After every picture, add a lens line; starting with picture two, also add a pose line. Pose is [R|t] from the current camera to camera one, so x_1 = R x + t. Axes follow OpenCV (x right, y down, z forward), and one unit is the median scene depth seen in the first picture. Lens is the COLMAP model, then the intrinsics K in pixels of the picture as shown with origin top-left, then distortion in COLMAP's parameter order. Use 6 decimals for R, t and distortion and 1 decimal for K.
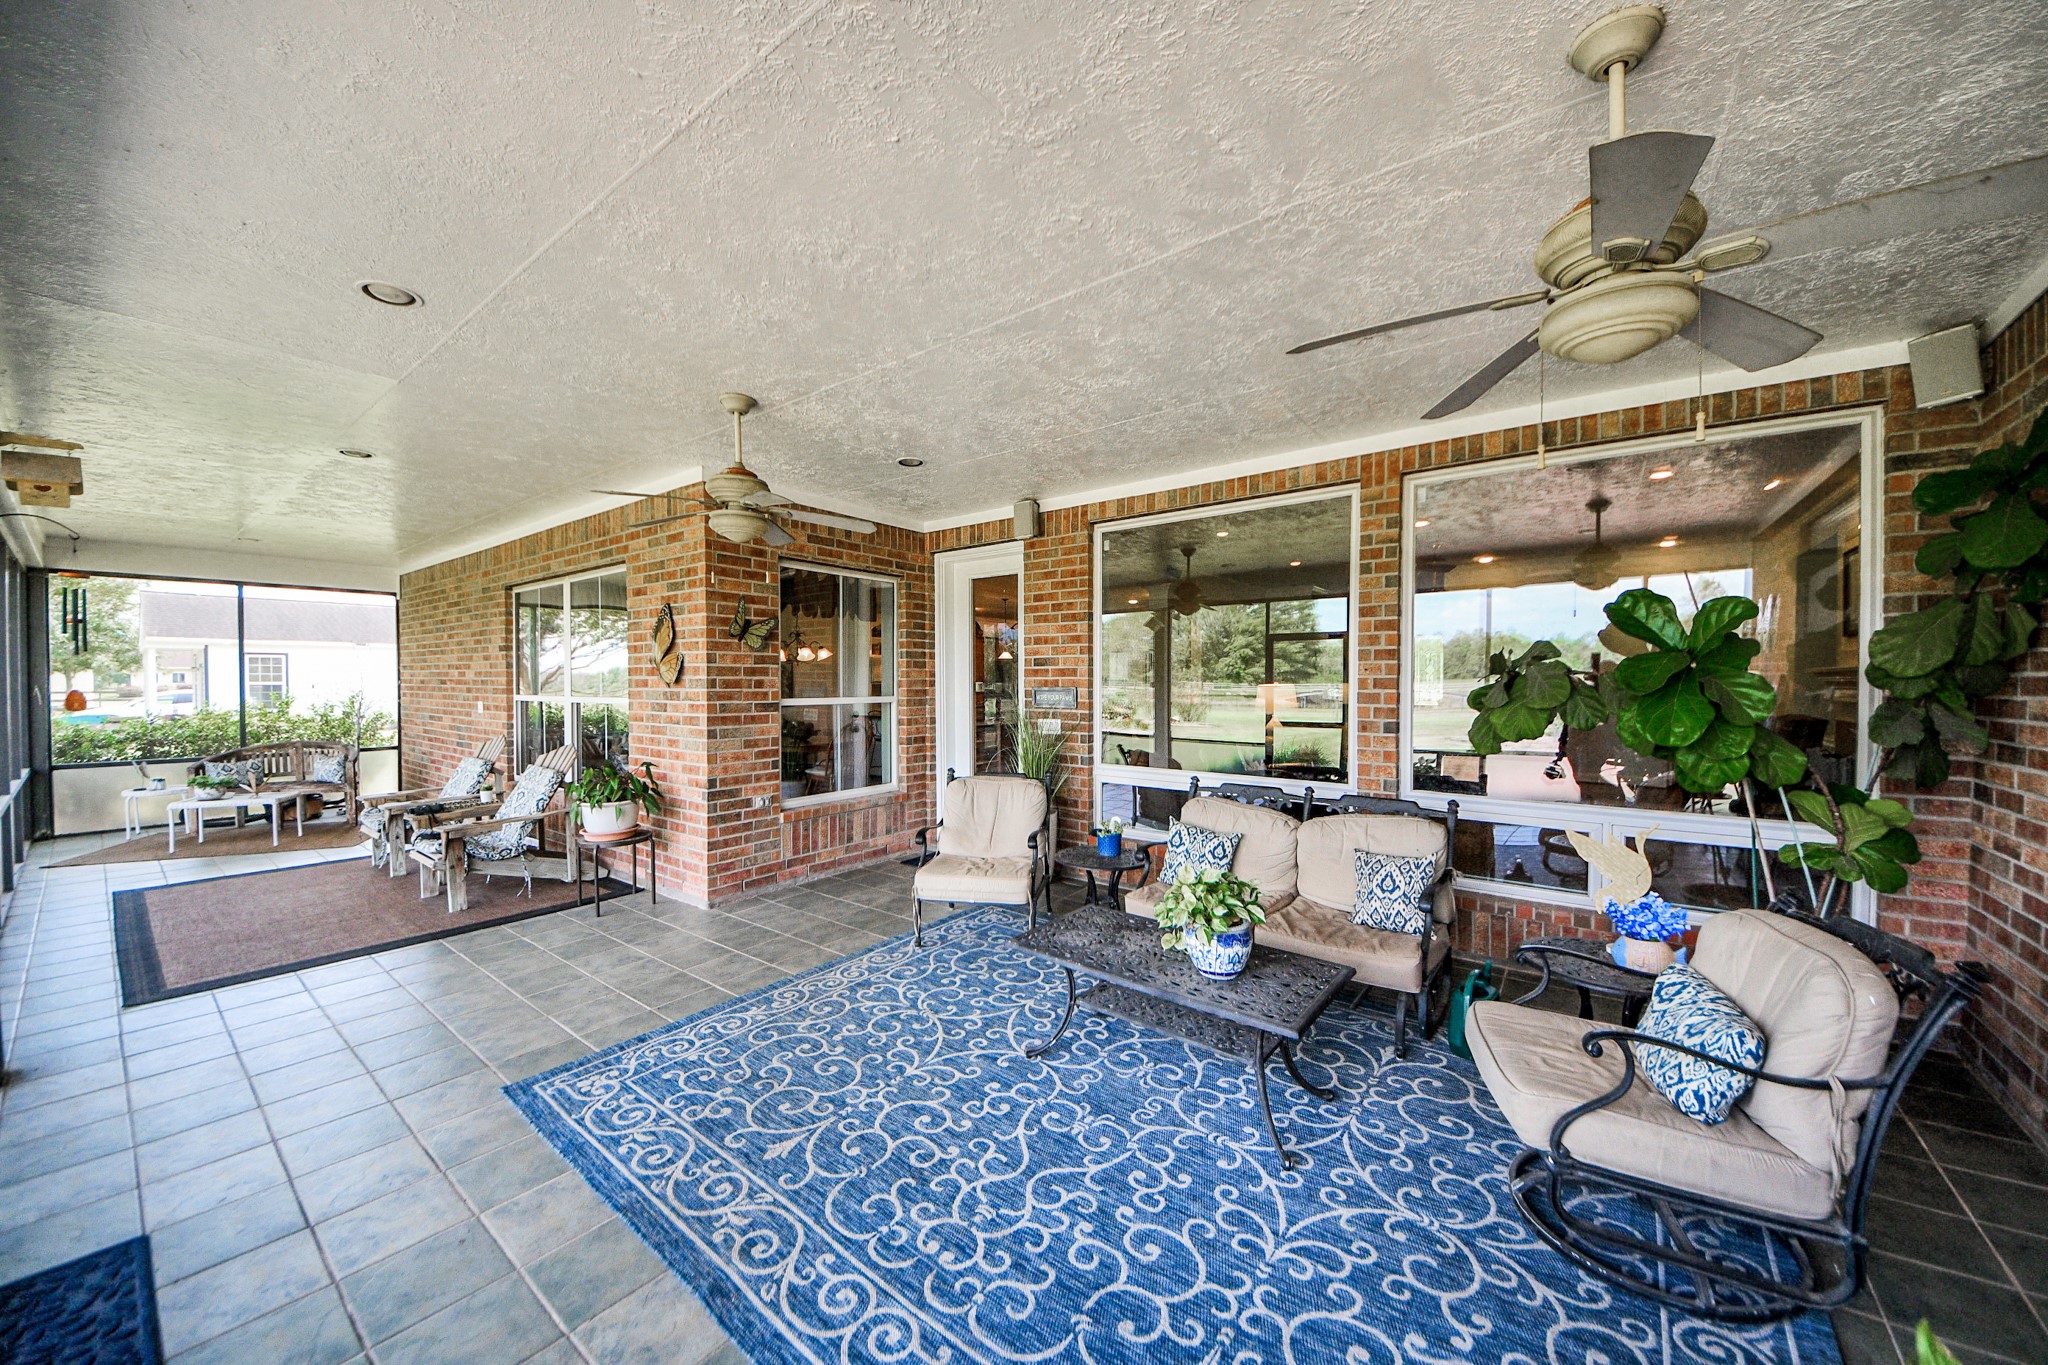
lens RADIAL K [[727.3, 0, 1018.4], [0, 727.3, 674.2], [0, 0, 1]] dist [0.047150, -0.033166]
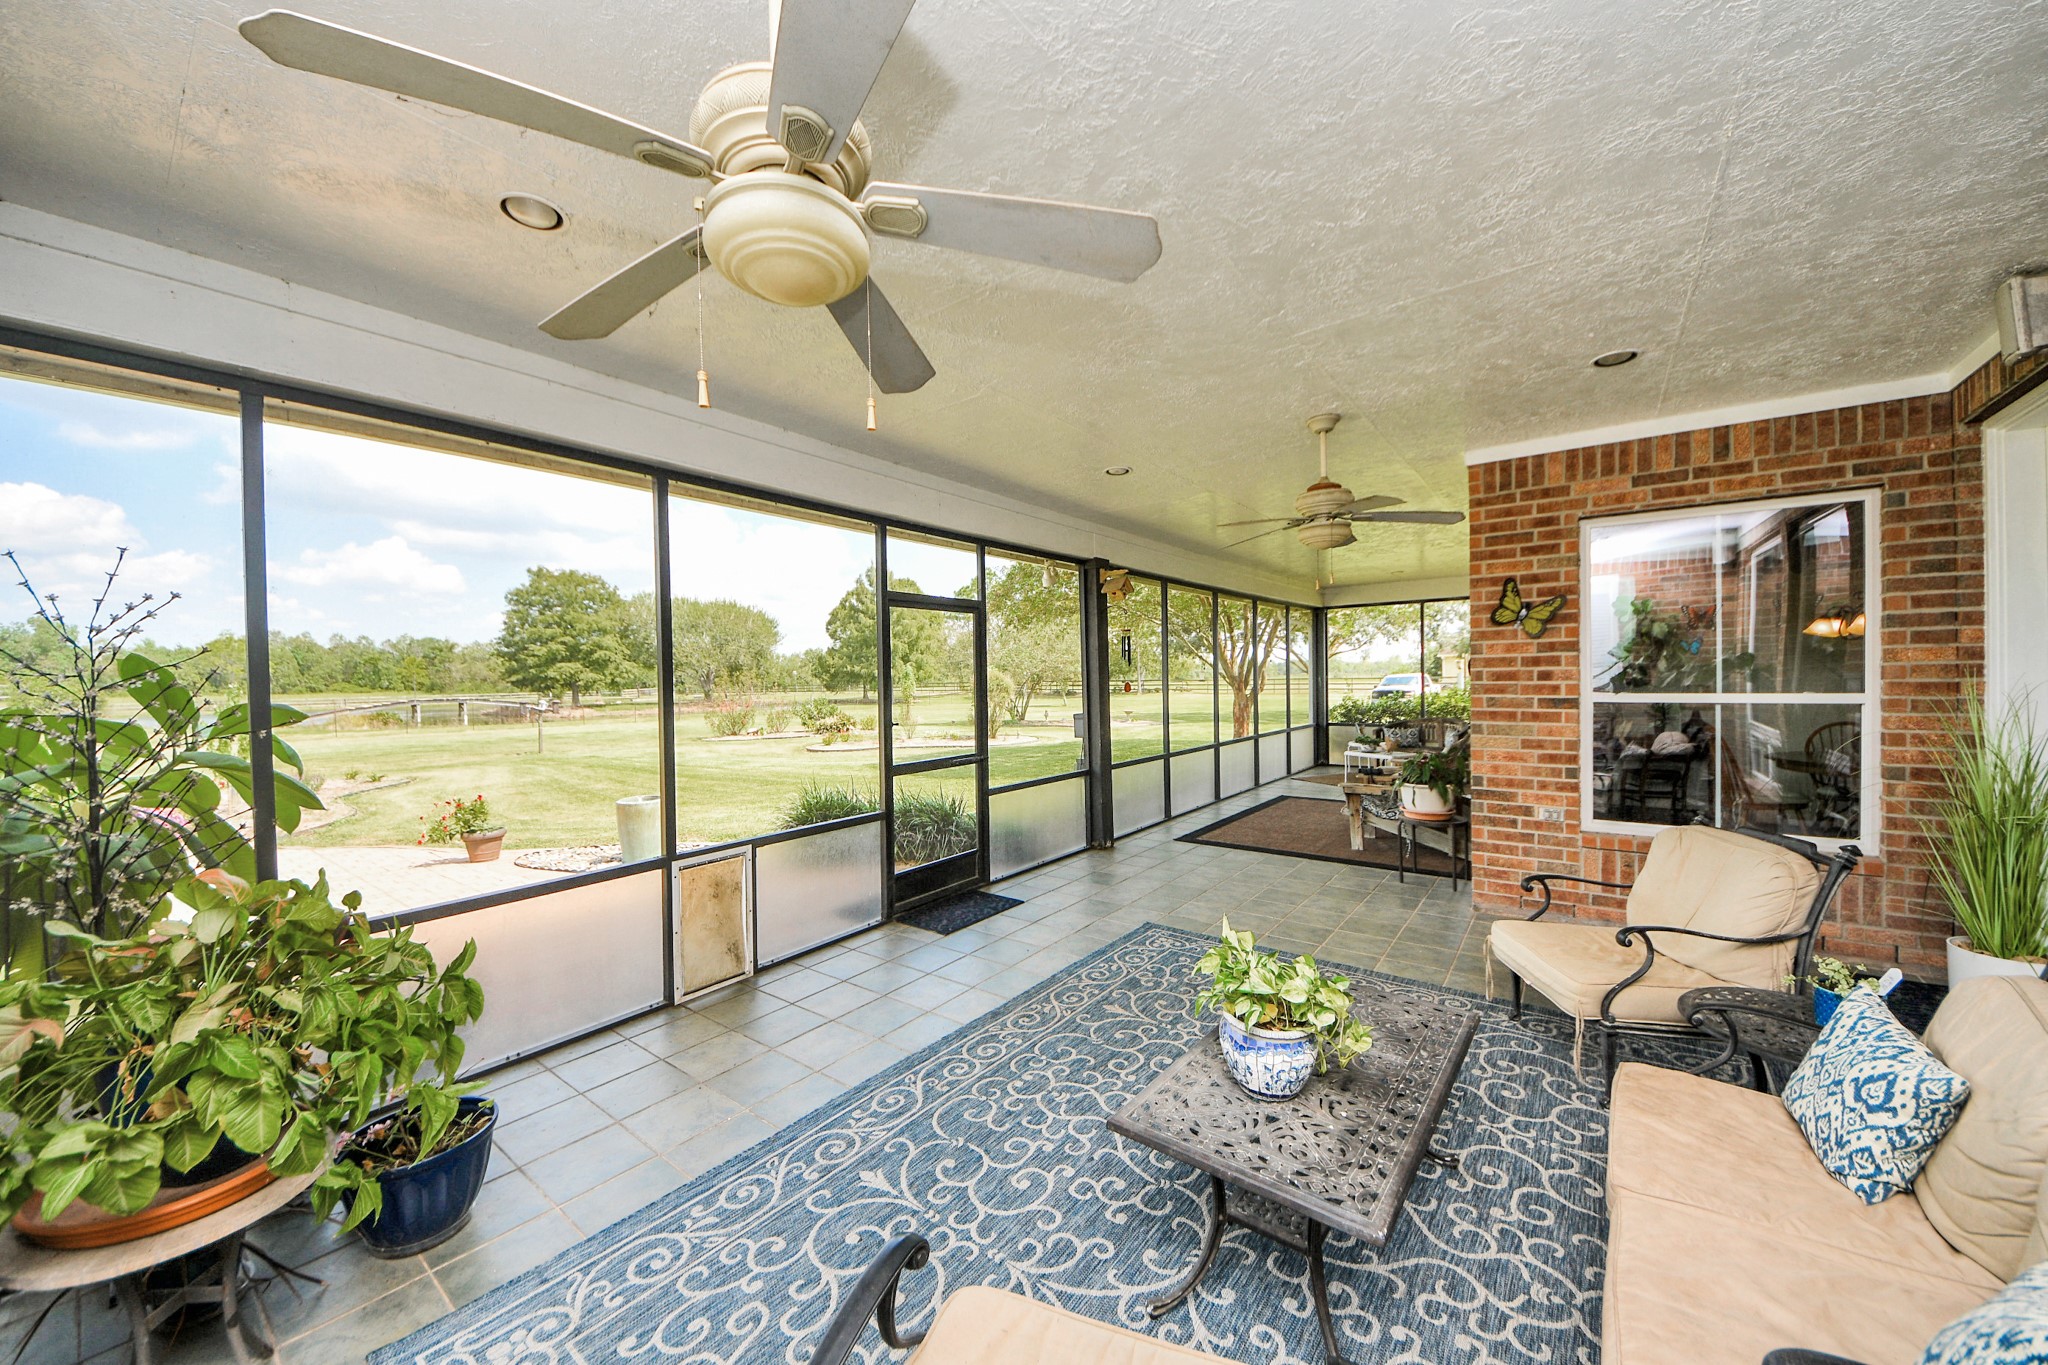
lens RADIAL K [[740.5, 0, 1037.3], [0, 740.5, 670.8], [0, 0, 1]] dist [0.047519, -0.027899]
pose [[-0.004460, -0.007614, -0.999961, 0.531627], [0.026216, 0.999626, -0.007729, -0.001072], [0.999646, -0.026249, -0.004258, 0.413400]]
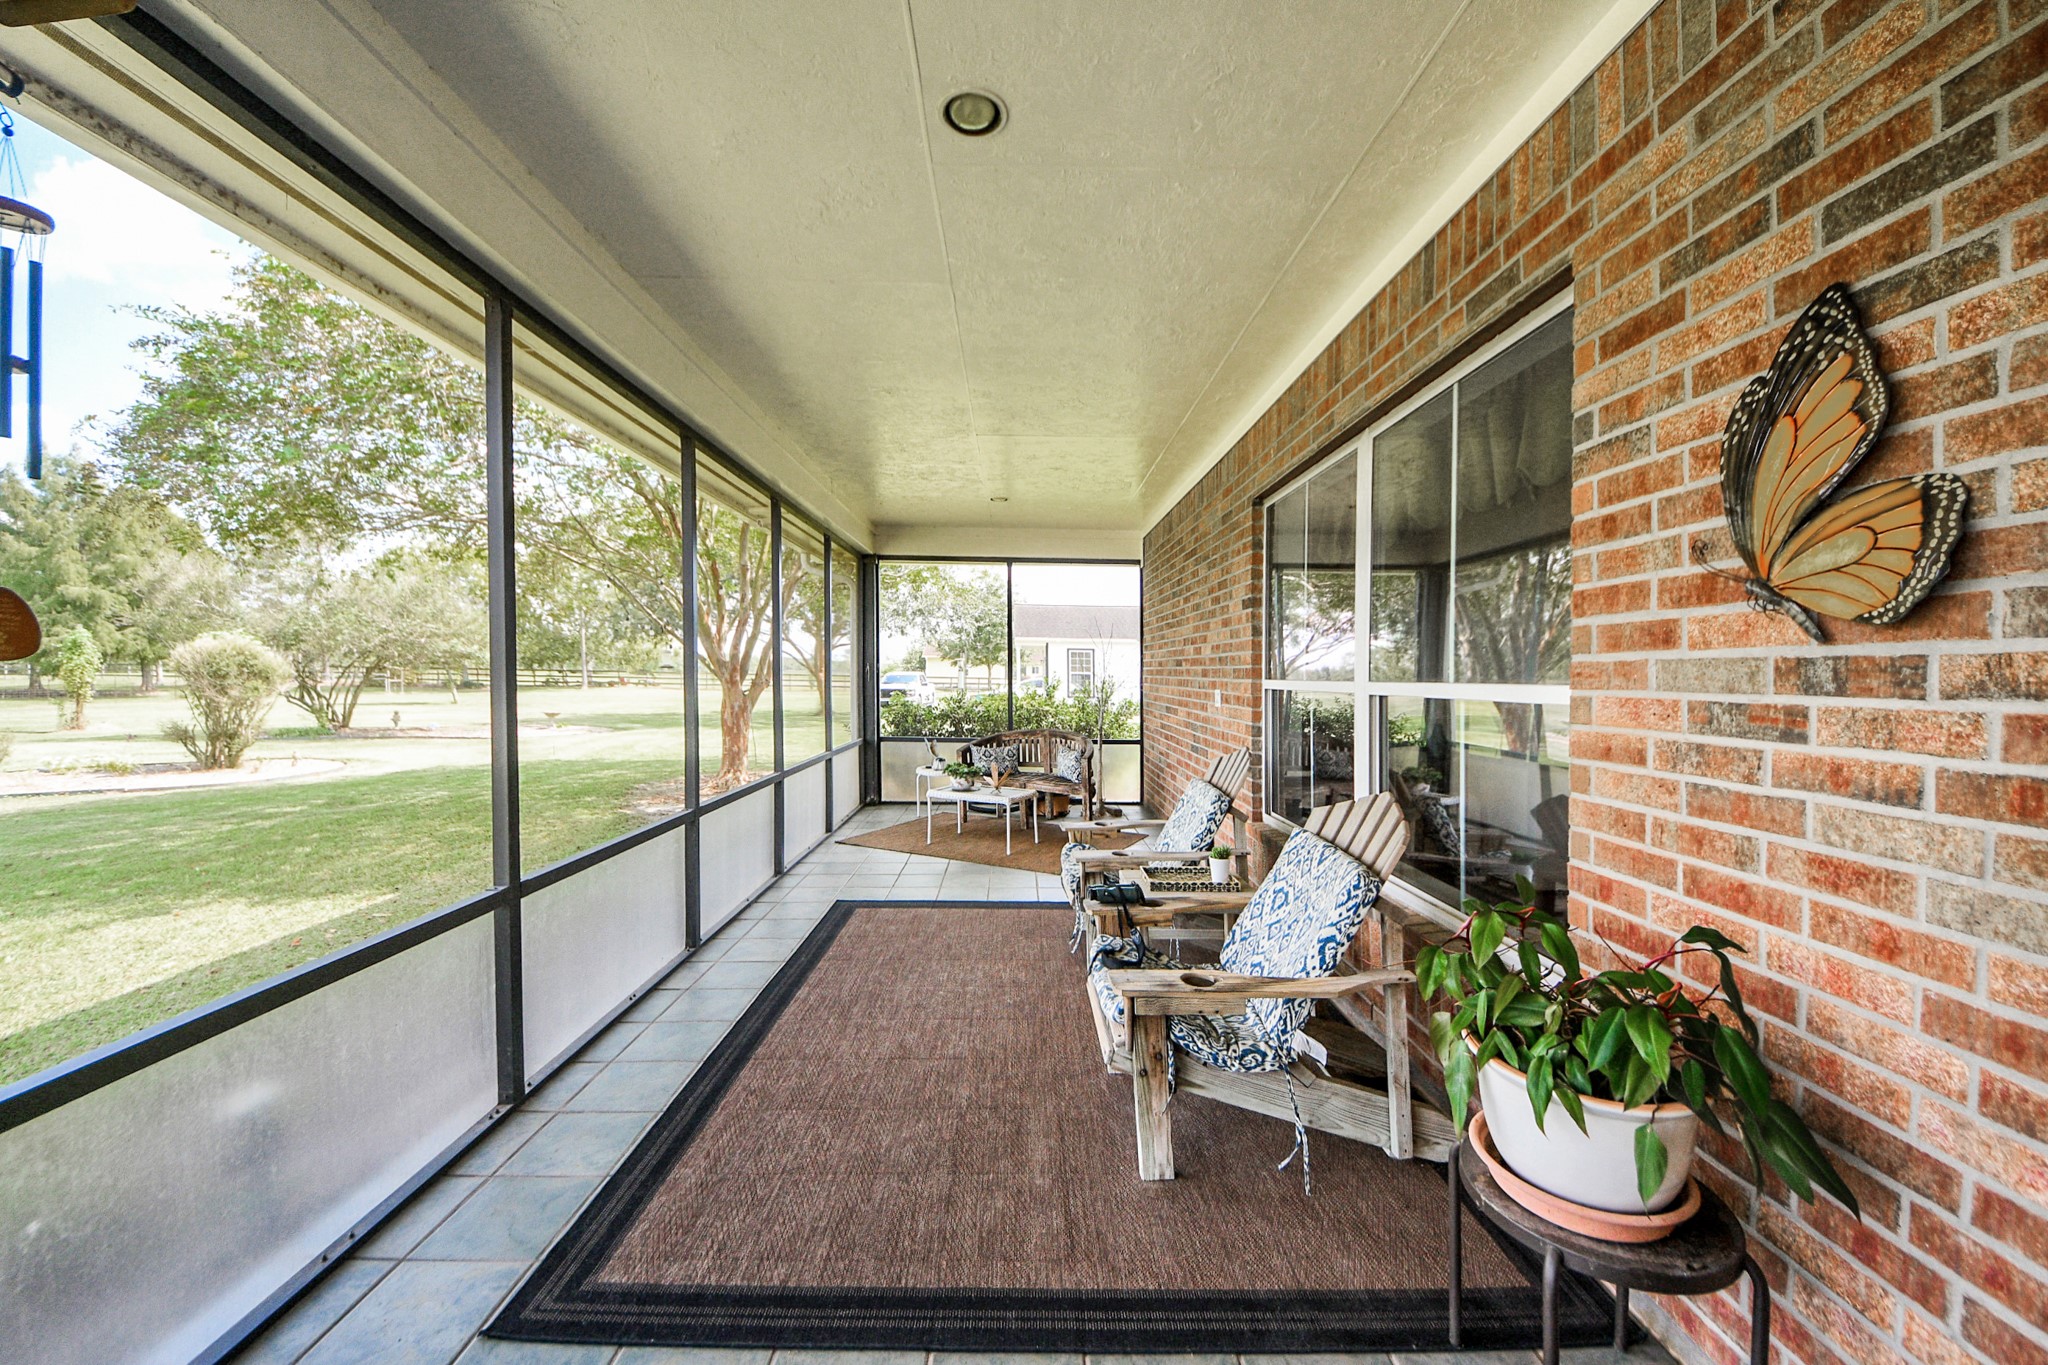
lens RADIAL K [[727.3, 0, 1018.4], [0, 727.3, 674.2], [0, 0, 1]] dist [0.047150, -0.033166]
pose [[0.612342, 0.010259, -0.790526, -0.440692], [-0.009740, 0.999938, 0.005432, 0.029485], [0.790533, 0.004373, 0.612404, 0.629524]]
